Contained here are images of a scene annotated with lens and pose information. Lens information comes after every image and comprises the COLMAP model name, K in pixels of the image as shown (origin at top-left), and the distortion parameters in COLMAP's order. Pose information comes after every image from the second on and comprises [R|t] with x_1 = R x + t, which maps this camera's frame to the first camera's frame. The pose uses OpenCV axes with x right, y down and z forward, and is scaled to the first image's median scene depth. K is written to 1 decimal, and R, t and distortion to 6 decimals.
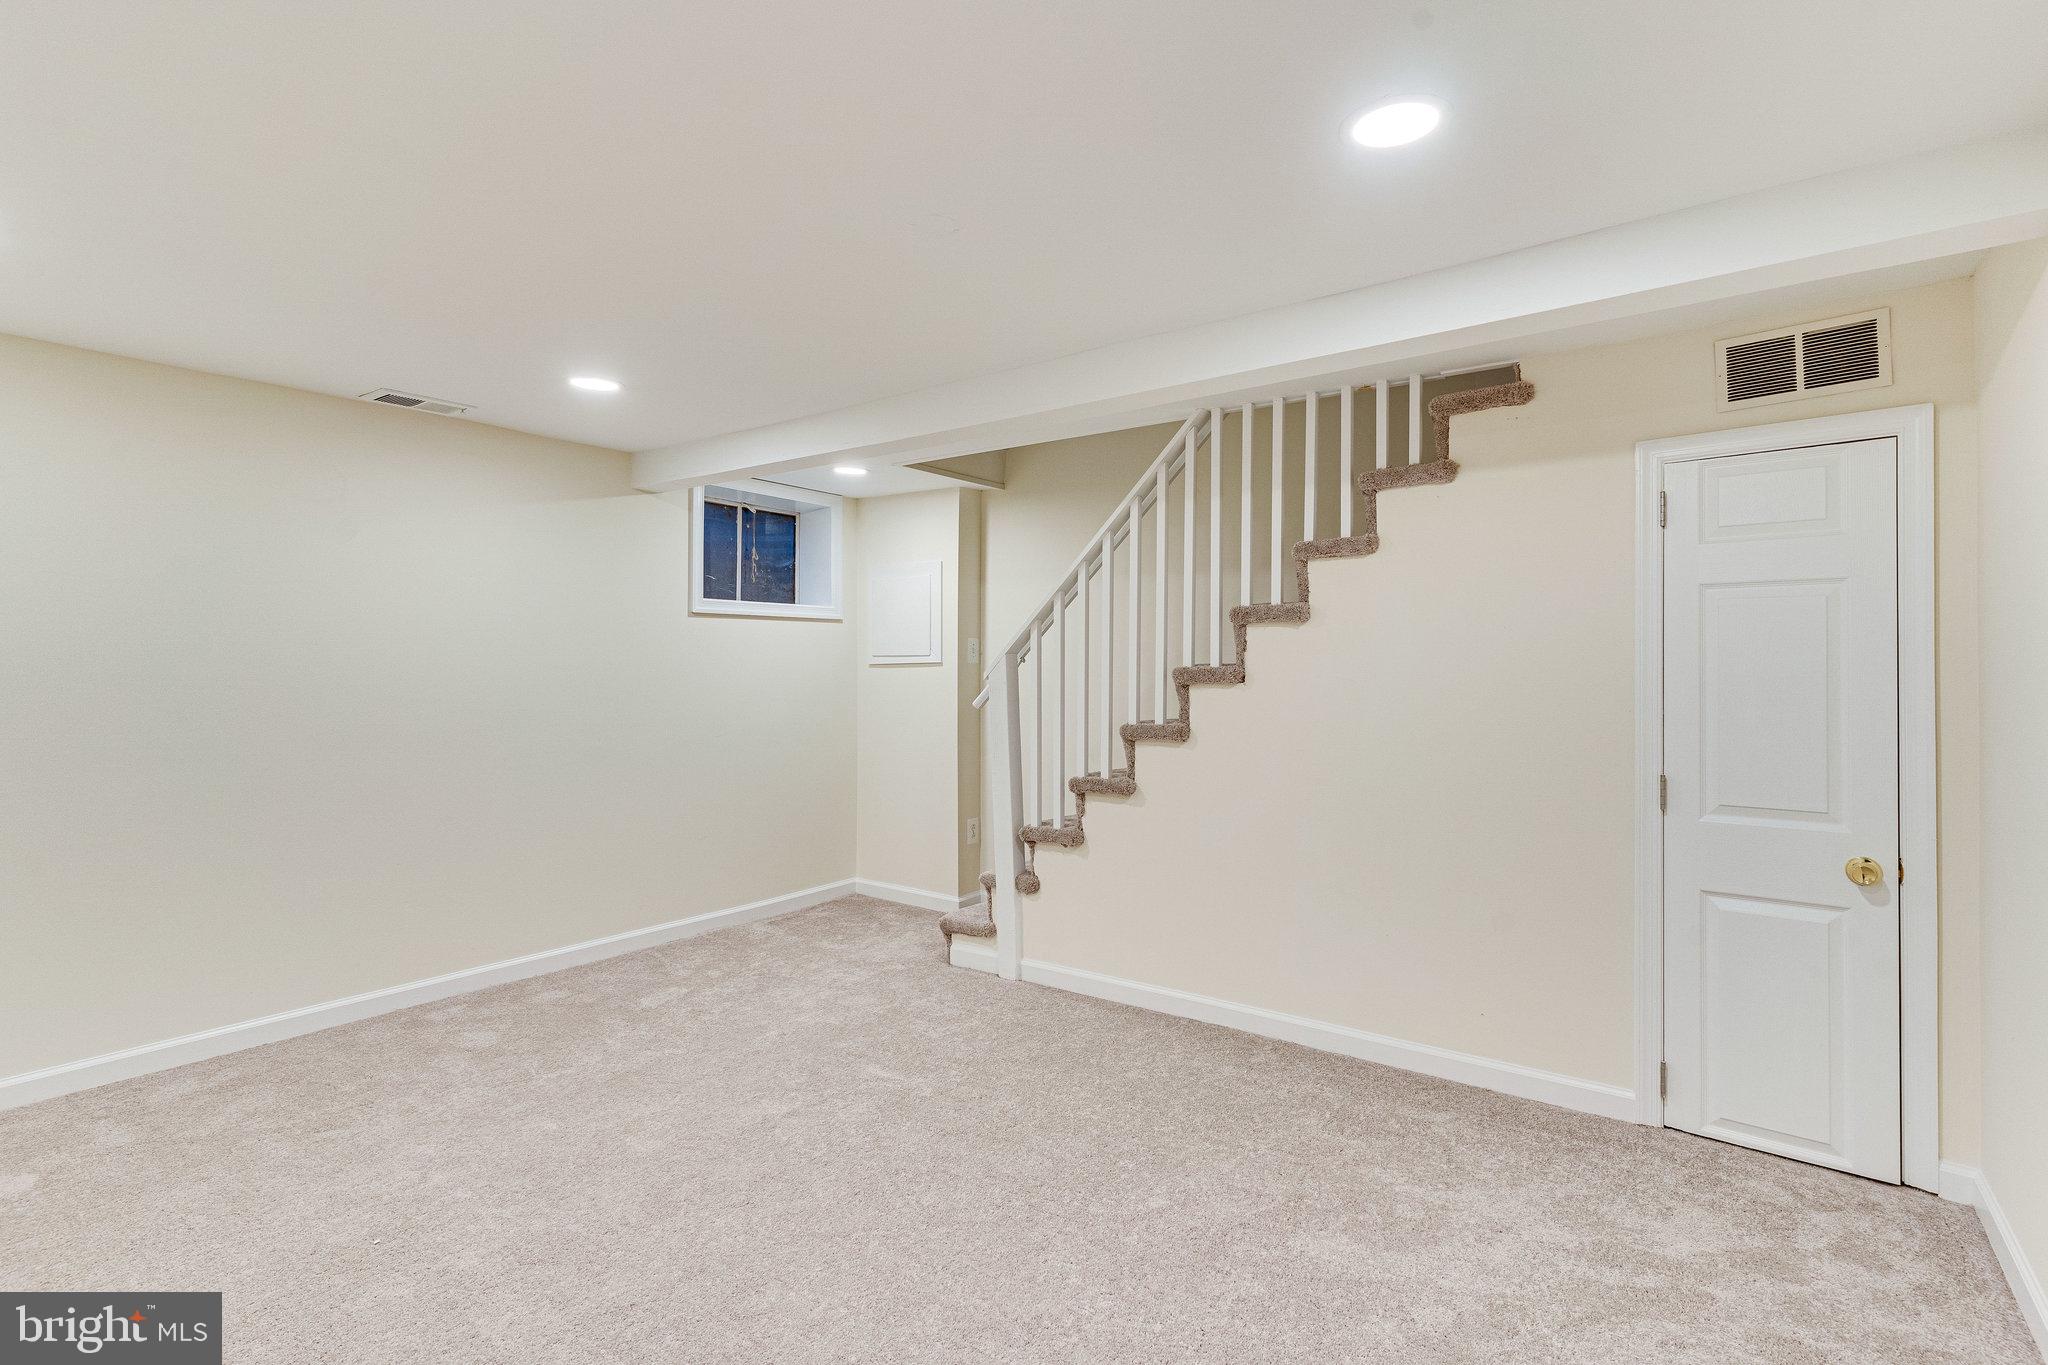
lens RADIAL K [[983.5, 0, 1031.8], [0, 983.5, 650.6], [0, 0, 1]] dist [0.003229, -0.000474]
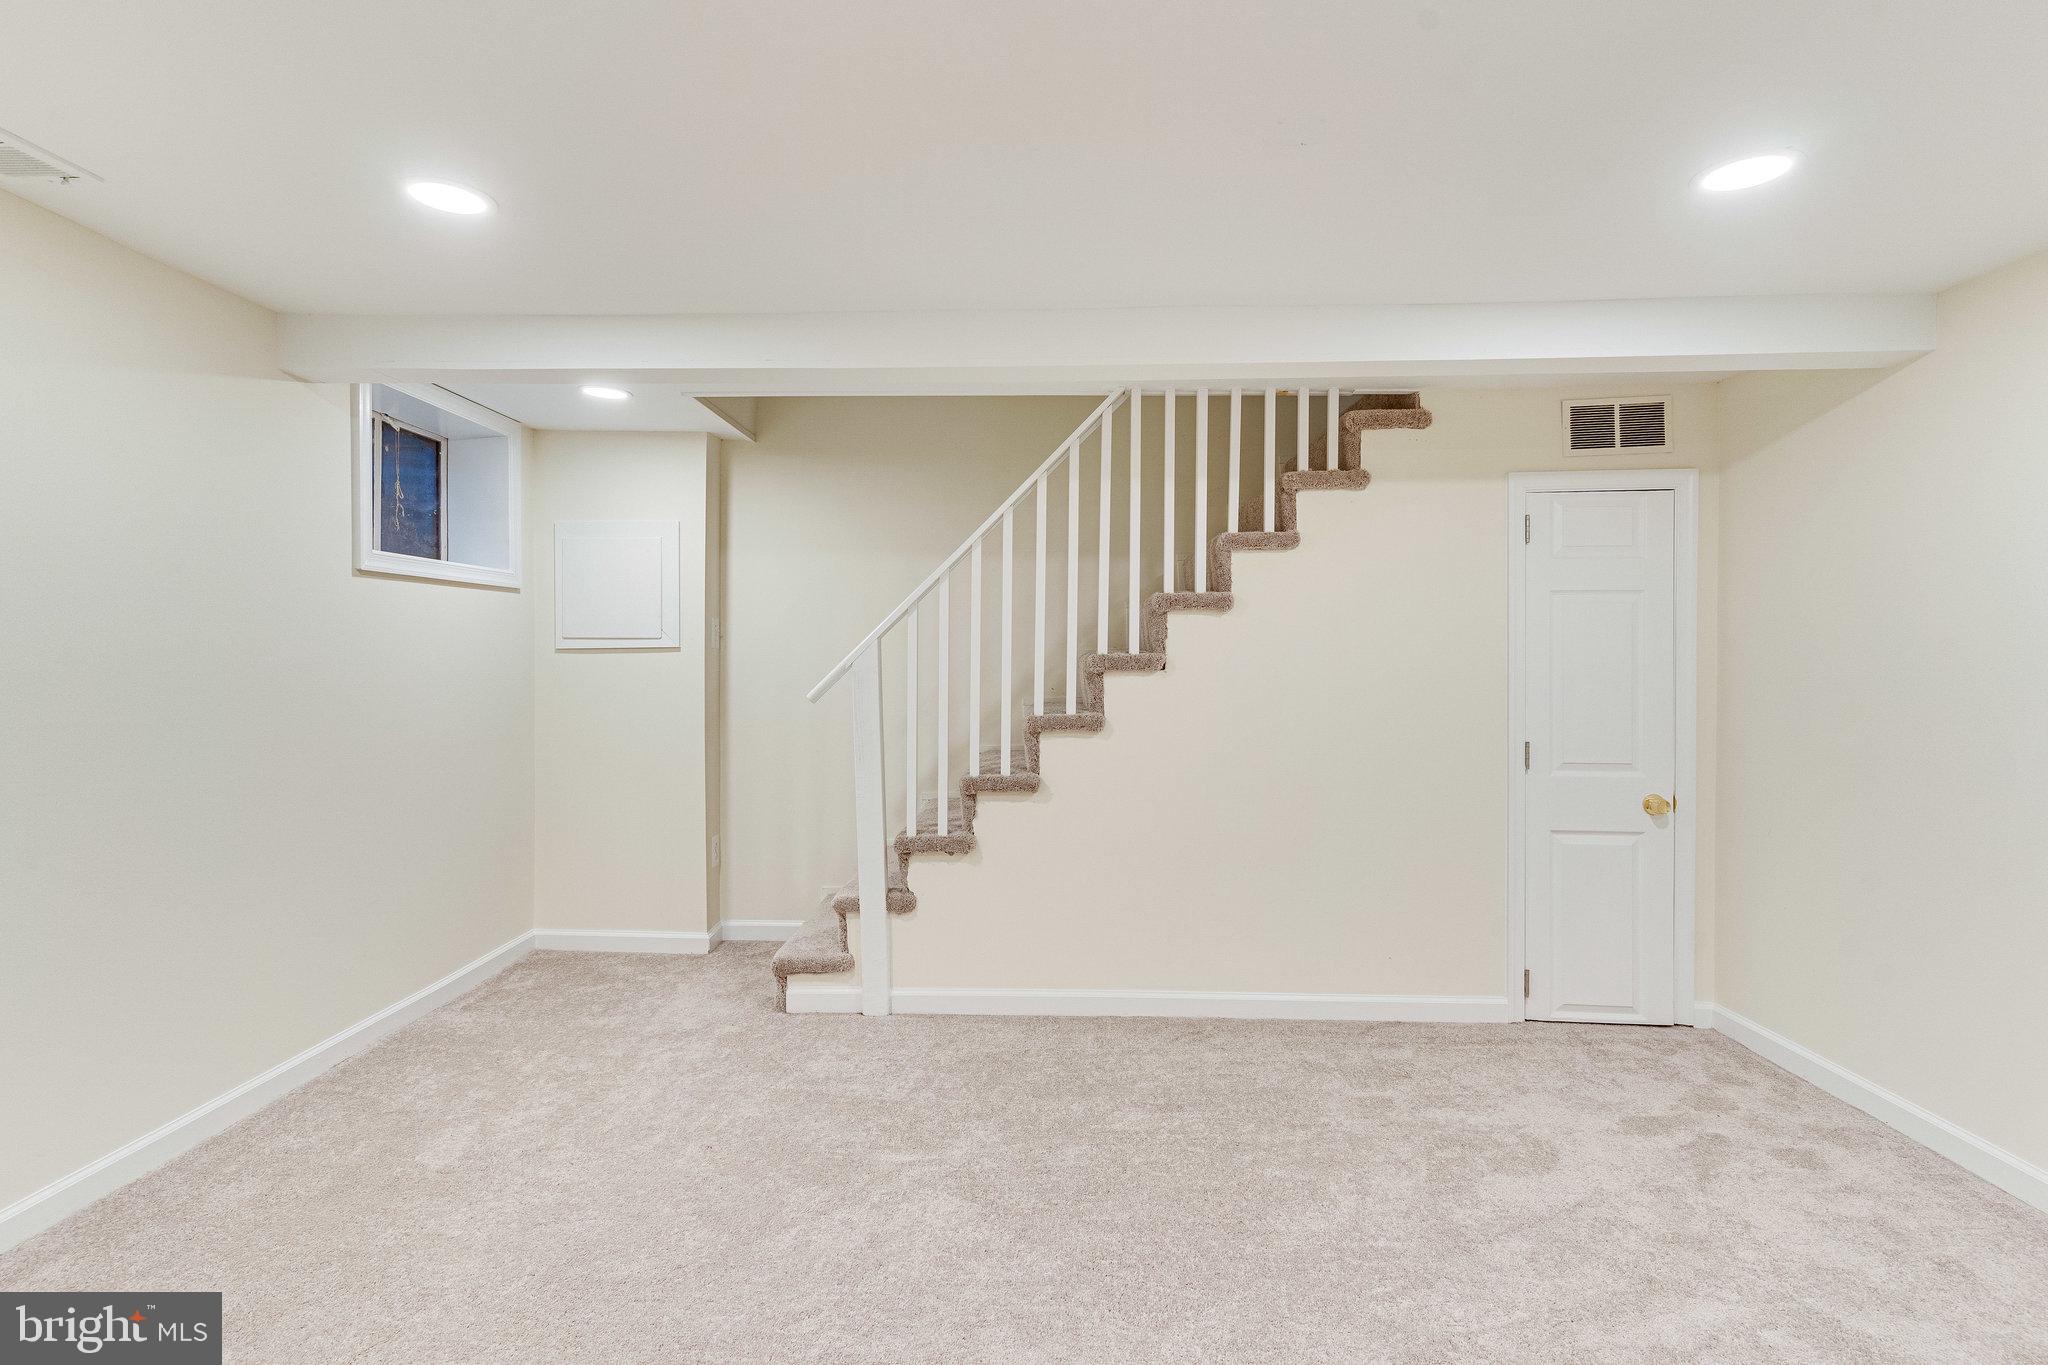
lens RADIAL K [[984.4, 0, 1023.1], [0, 984.4, 657.5], [0, 0, 1]] dist [0.002756, -0.000272]
pose [[0.827486, 0.001552, 0.561485, -0.439956], [-0.012828, 0.999787, 0.016141, 0.005348], [-0.561340, -0.020559, 0.827330, 0.241721]]
